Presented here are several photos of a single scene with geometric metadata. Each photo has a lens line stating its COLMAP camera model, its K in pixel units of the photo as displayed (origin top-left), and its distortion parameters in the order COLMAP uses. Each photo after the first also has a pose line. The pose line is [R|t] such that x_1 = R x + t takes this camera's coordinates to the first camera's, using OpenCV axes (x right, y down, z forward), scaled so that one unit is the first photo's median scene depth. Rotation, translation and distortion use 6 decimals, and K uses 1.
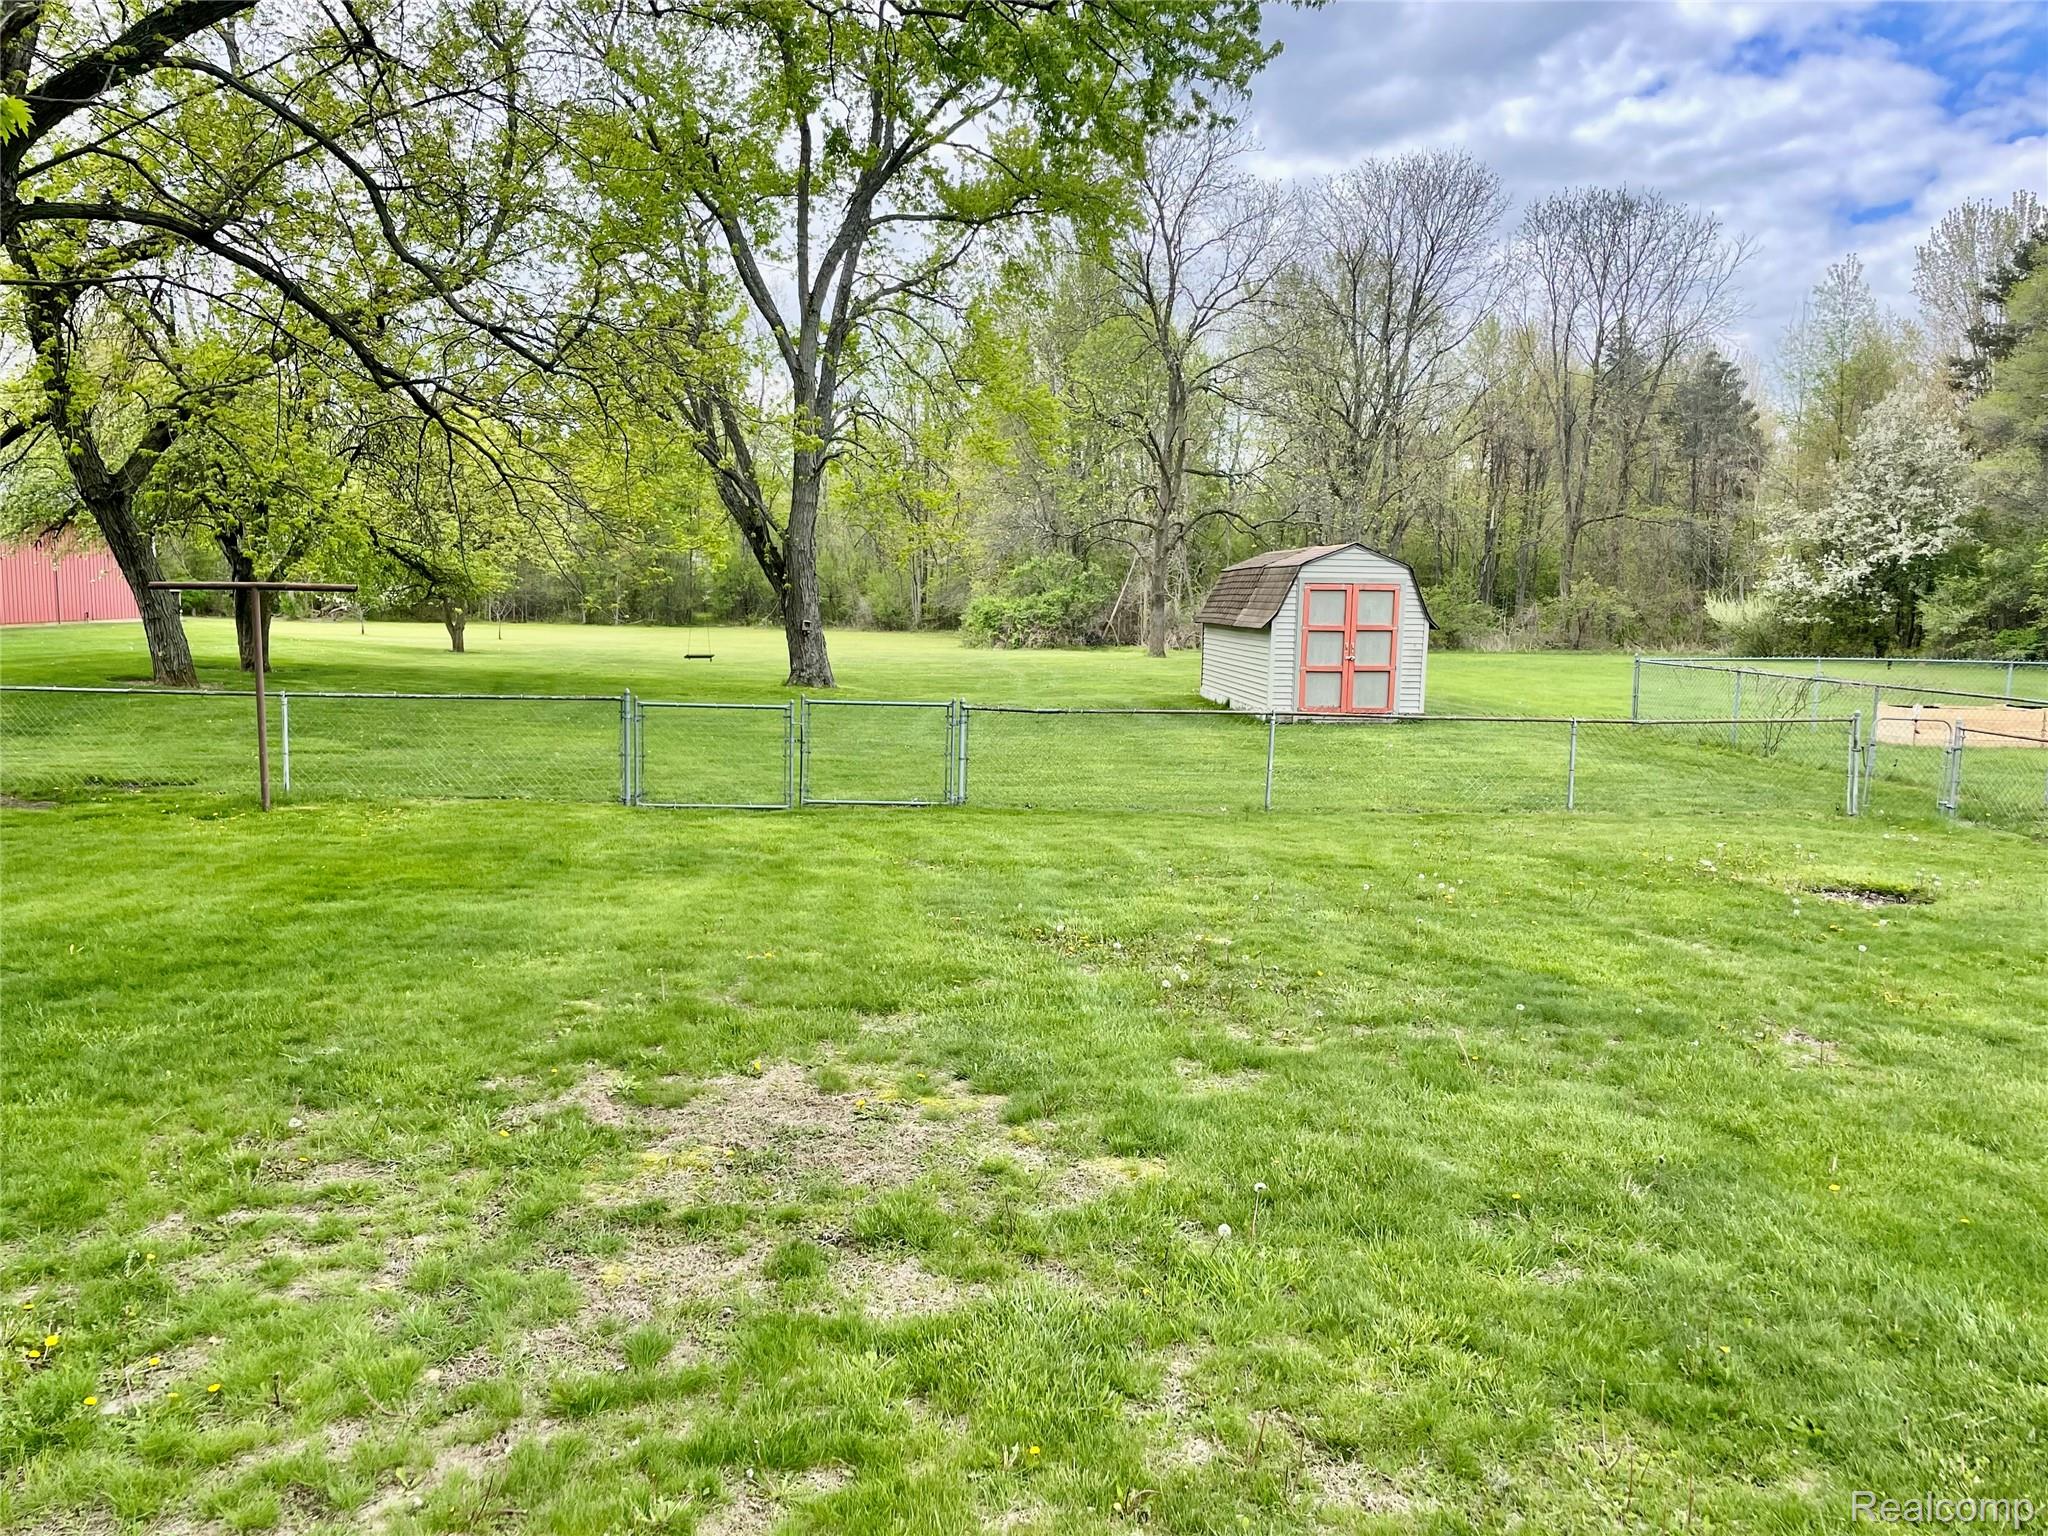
lens RADIAL K [[1553.2, 0, 1024.0], [0, 1553.2, 768.0], [0, 0, 1]] dist [0.108783, -0.147910]
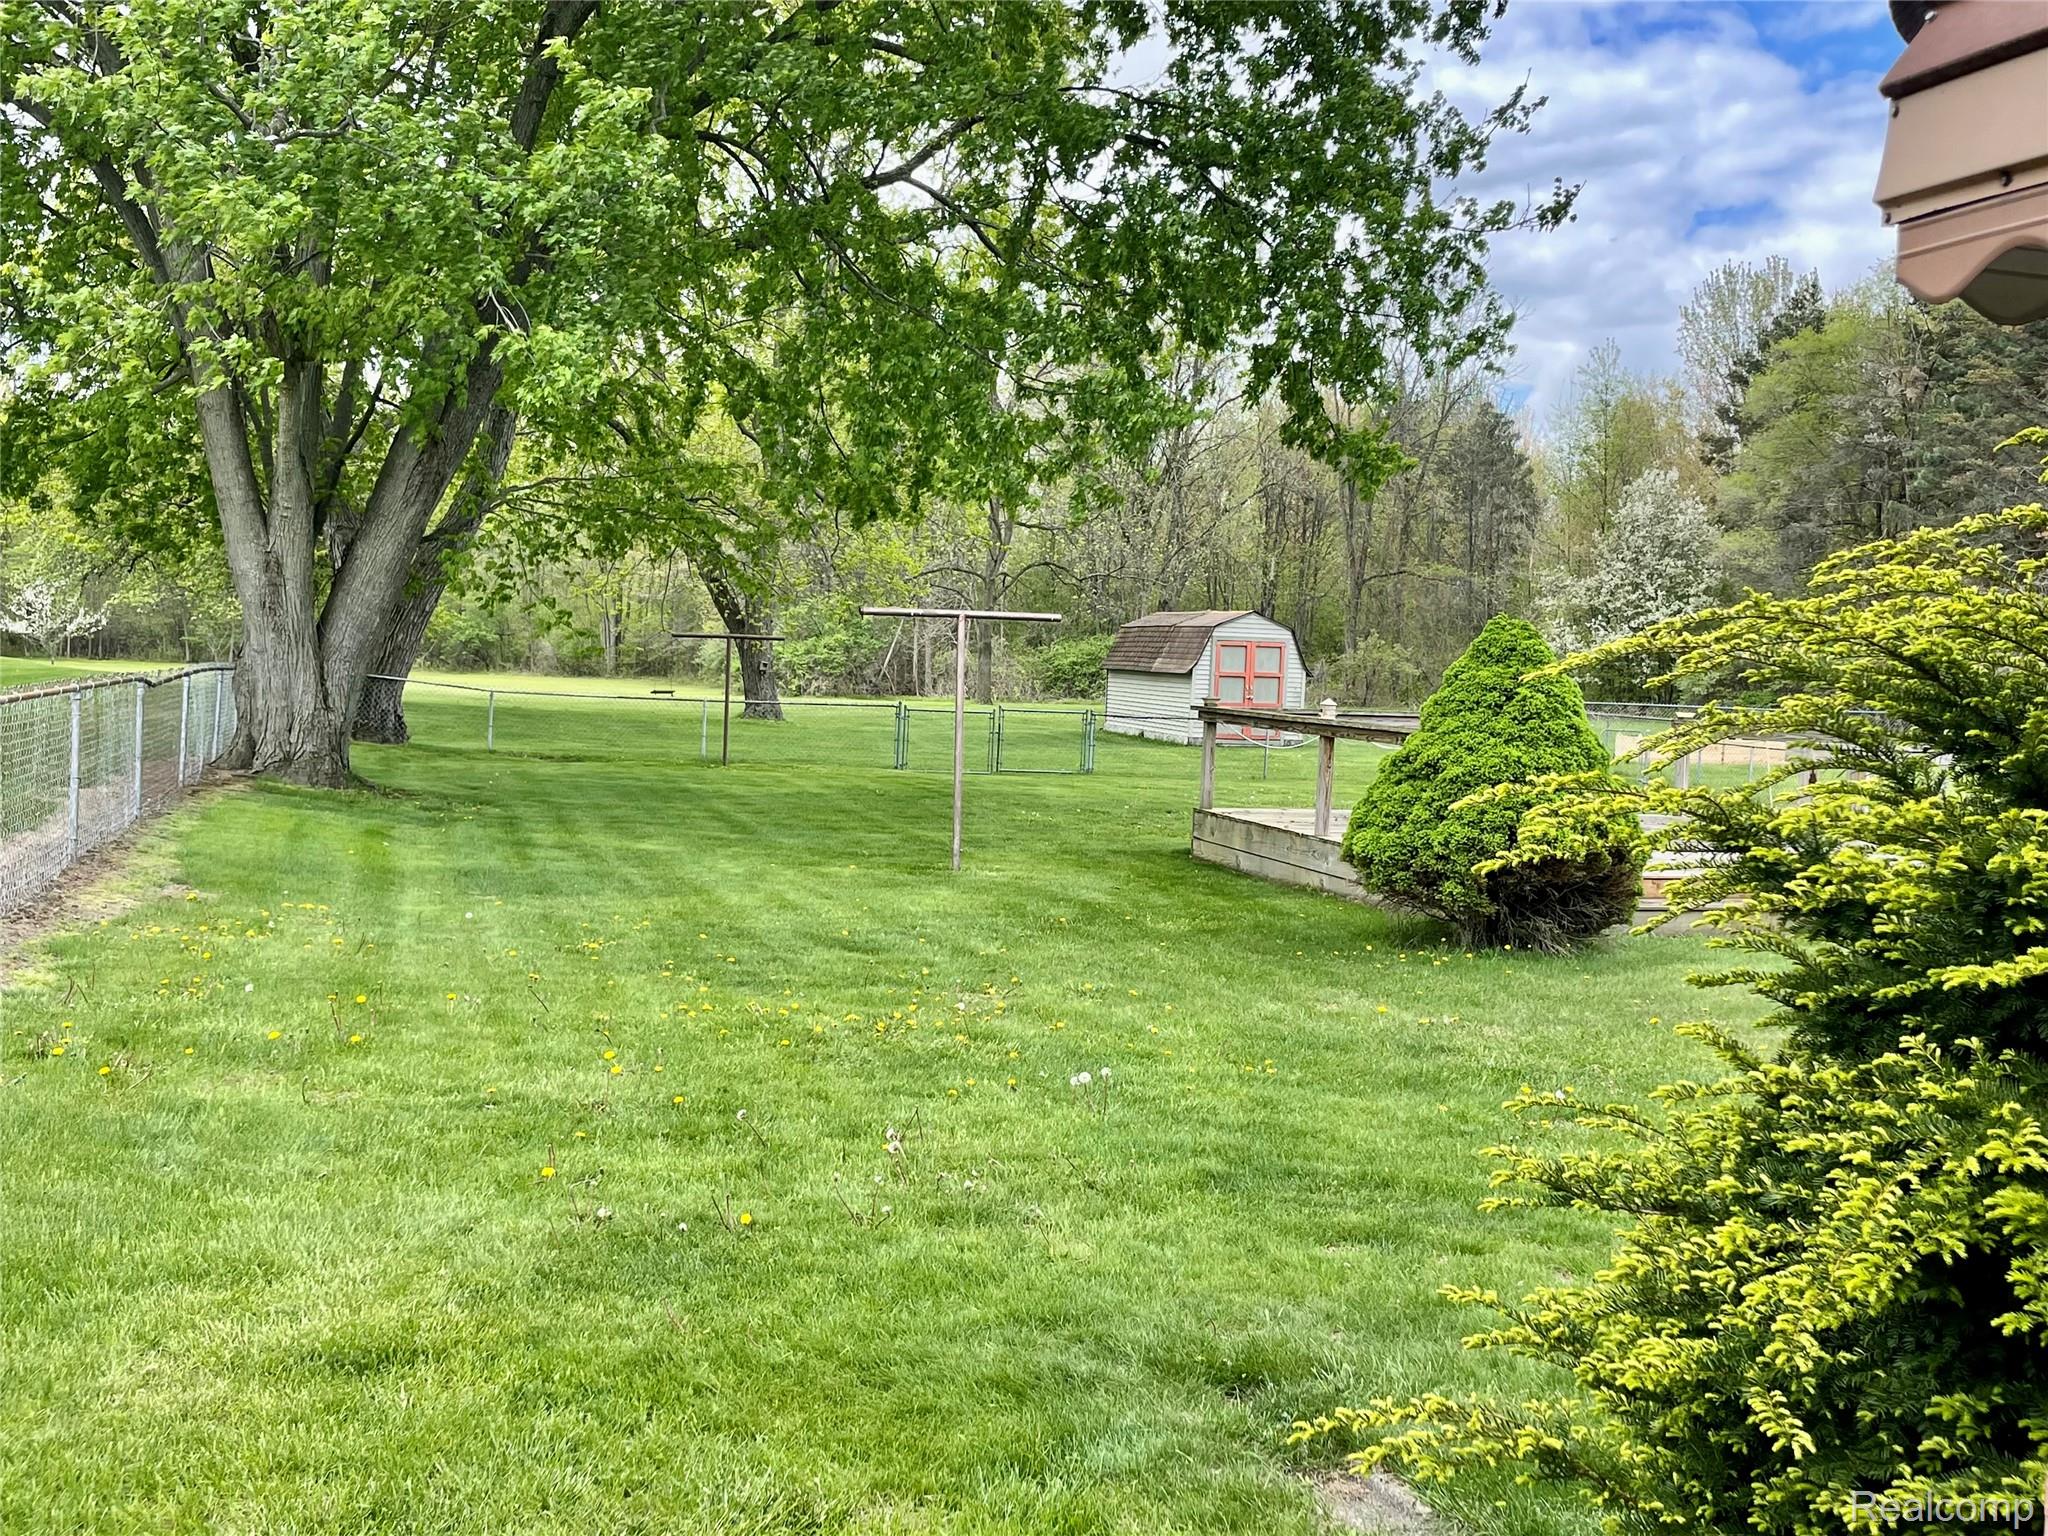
lens RADIAL K [[2101.6, 0, 1024.0], [0, 2101.6, 768.0], [0, 0, 1]] dist [0.070306, -0.007724]
pose [[0.980566, 0.007864, 0.196031, -0.147062], [0.001709, 0.998816, -0.048616, 0.033667], [-0.196182, 0.048006, 0.979392, -0.312691]]
